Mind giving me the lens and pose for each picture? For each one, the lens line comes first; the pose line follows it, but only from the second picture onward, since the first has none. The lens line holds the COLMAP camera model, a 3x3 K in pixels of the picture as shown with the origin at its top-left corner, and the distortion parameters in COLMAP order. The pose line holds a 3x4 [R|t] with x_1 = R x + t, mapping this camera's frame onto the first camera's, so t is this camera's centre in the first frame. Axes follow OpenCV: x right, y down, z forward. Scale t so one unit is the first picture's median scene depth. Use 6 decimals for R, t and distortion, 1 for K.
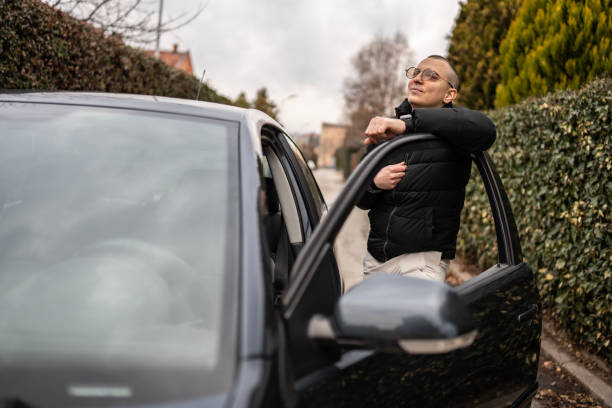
lens RADIAL K [[581.6, 0, 306.0], [0, 581.6, 204.0], [0, 0, 1]] dist [-0.171057, 0.193195]
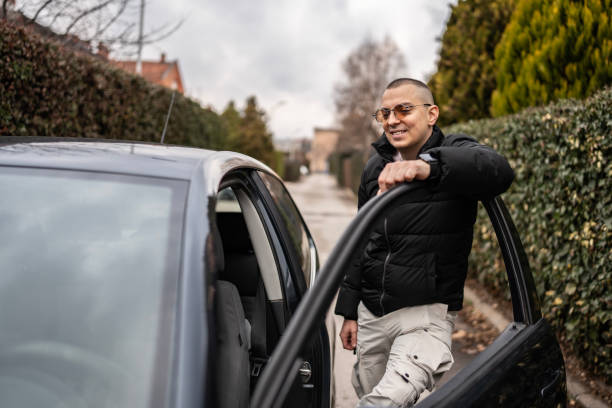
lens RADIAL K [[580.4, 0, 306.0], [0, 580.4, 204.0], [0, 0, 1]] dist [-0.167122, 0.199903]
pose [[0.999467, -0.031313, 0.009176, 0.011218], [0.031371, 0.999489, -0.006170, -0.032000], [-0.008978, 0.006455, 0.999939, 0.066193]]
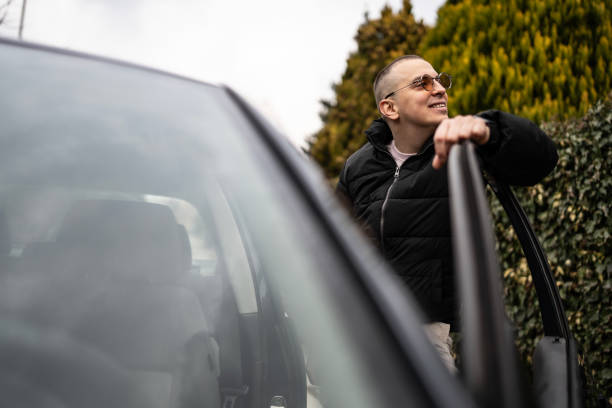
lens RADIAL K [[580.4, 0, 306.0], [0, 580.4, 204.0], [0, 0, 1]] dist [-0.167122, 0.199903]
pose [[0.970142, 0.024422, 0.241306, -0.054580], [0.002802, 0.993723, -0.111838, 0.007568], [-0.242522, 0.109175, 0.963983, 0.158081]]
